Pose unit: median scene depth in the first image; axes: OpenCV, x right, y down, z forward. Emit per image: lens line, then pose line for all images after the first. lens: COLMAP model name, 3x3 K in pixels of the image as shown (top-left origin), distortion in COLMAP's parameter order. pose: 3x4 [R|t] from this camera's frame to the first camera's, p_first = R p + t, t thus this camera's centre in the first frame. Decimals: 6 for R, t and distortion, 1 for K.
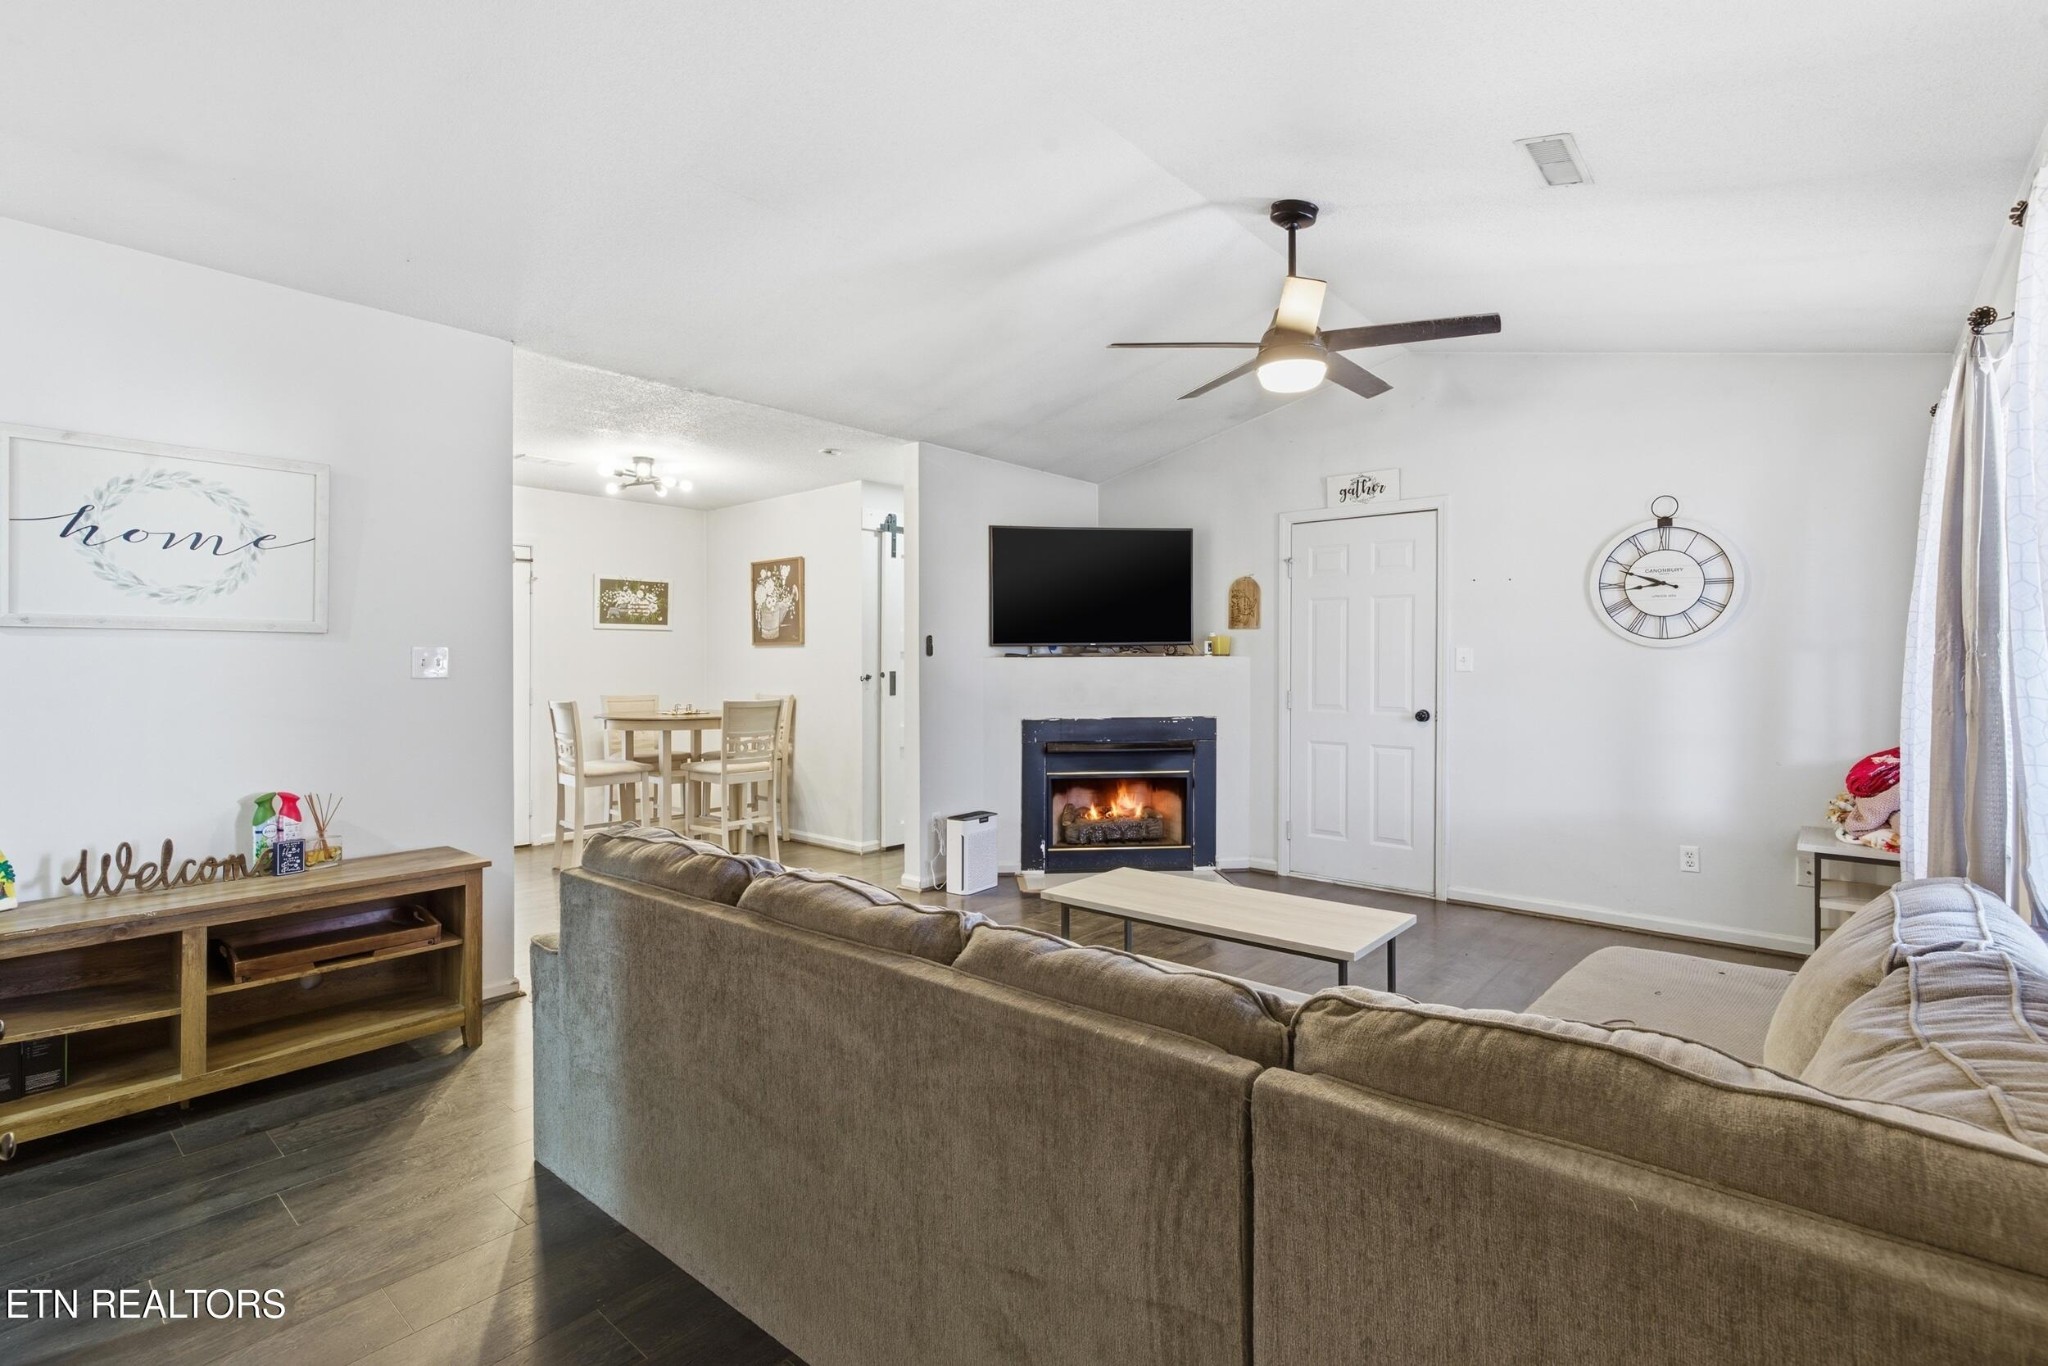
lens RADIAL K [[926.6, 0, 1018.6], [0, 926.6, 668.6], [0, 0, 1]] dist [-0.009414, 0.002736]
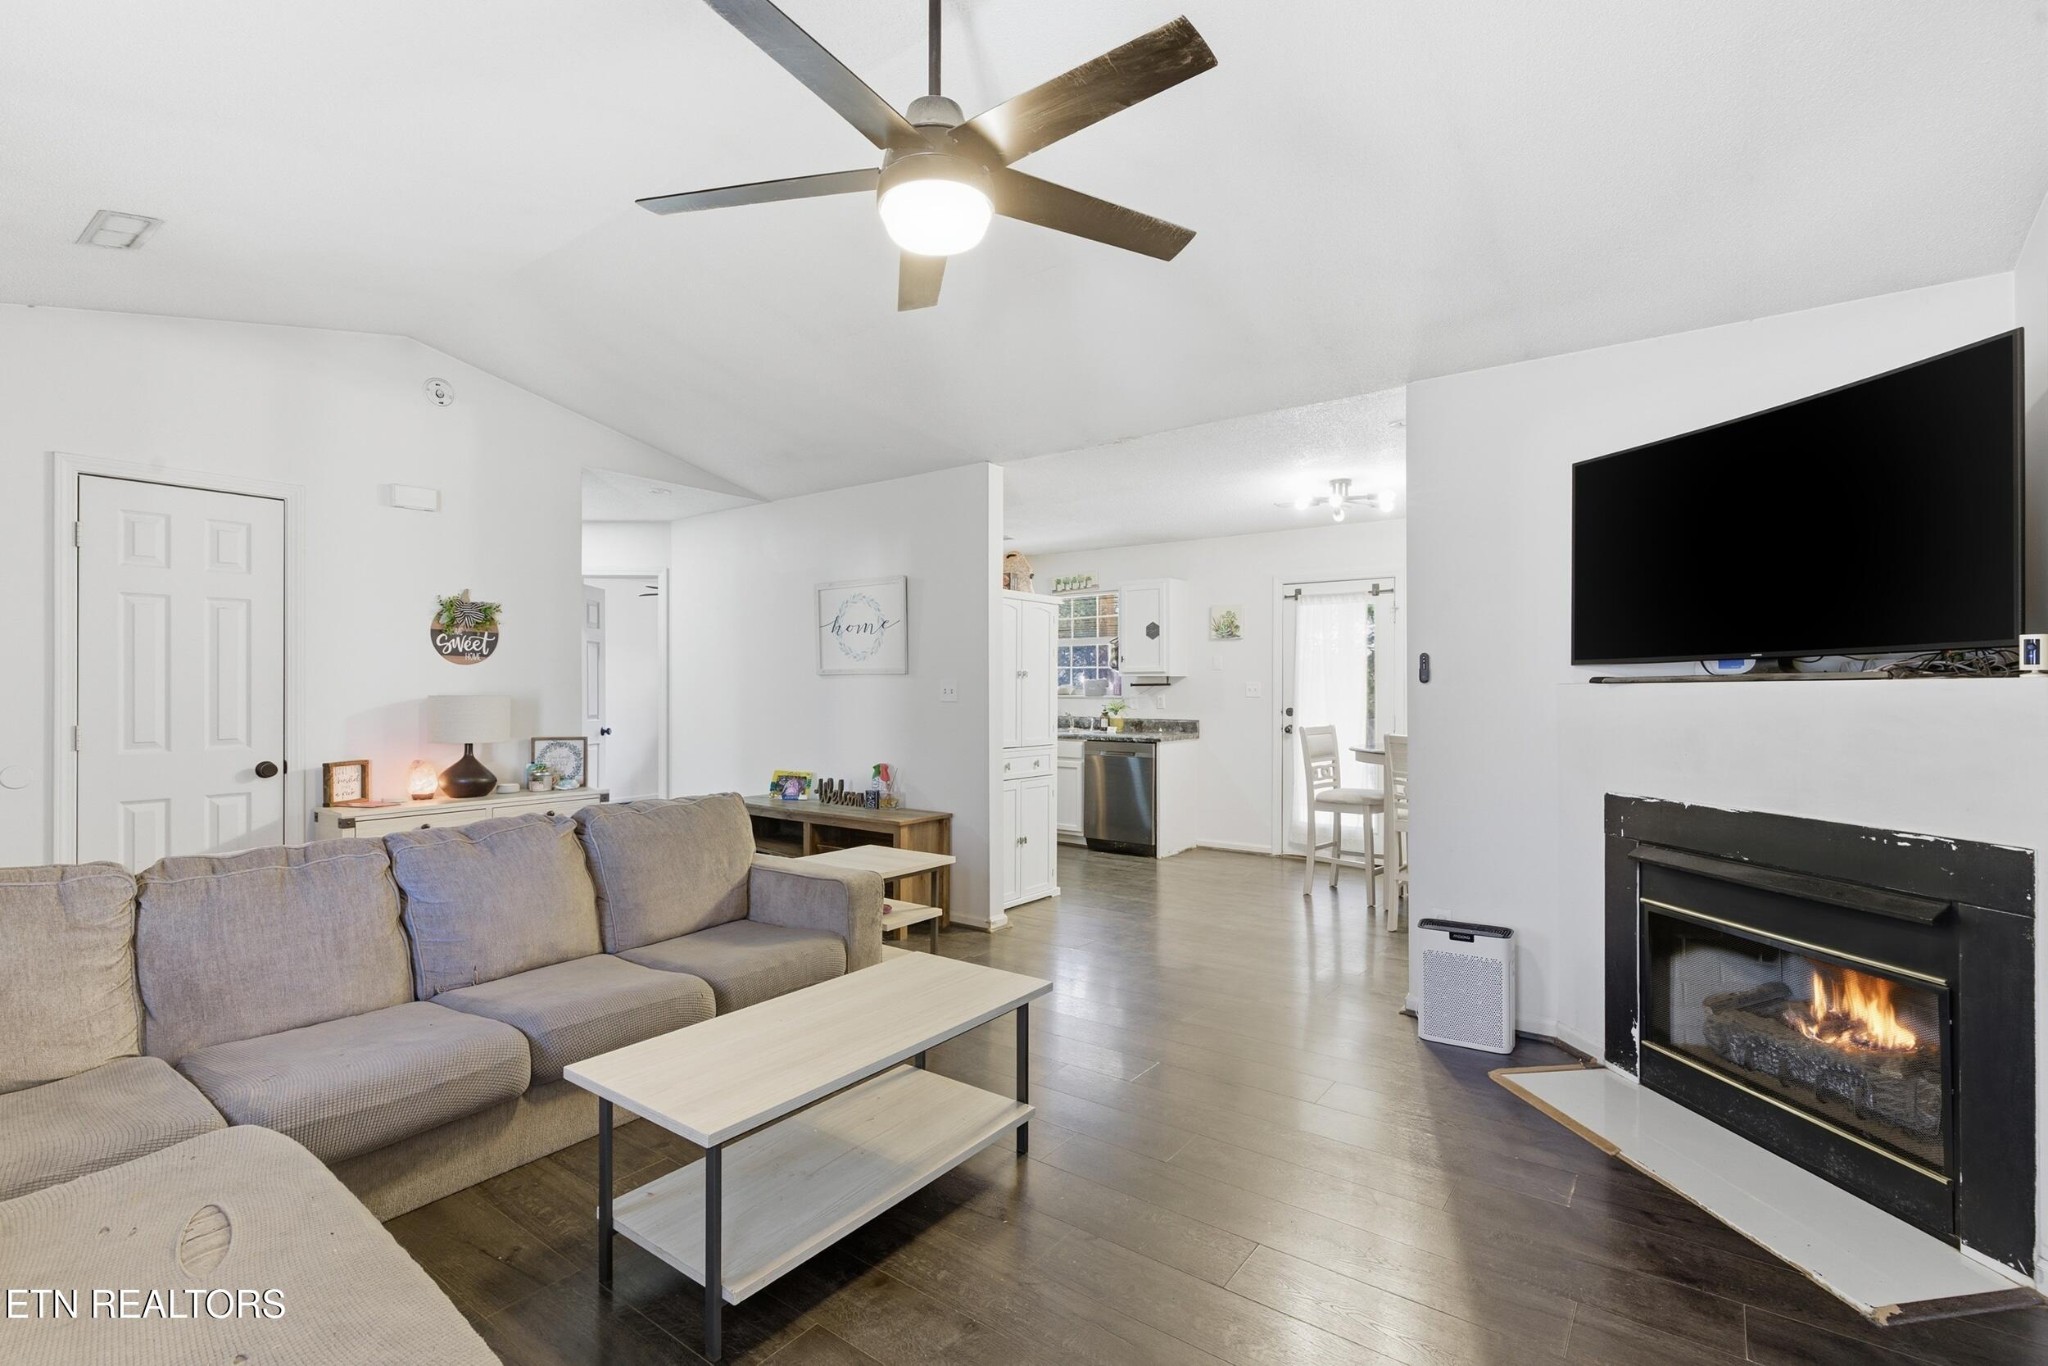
lens RADIAL K [[926.6, 0, 1023.0], [0, 926.6, 682.4], [0, 0, 1]] dist [-0.009414, 0.002736]
pose [[0.073910, -0.006096, -0.997246, 0.532417], [-0.005875, 0.999961, -0.006548, -0.006721], [0.997248, 0.006343, 0.073872, 0.595015]]
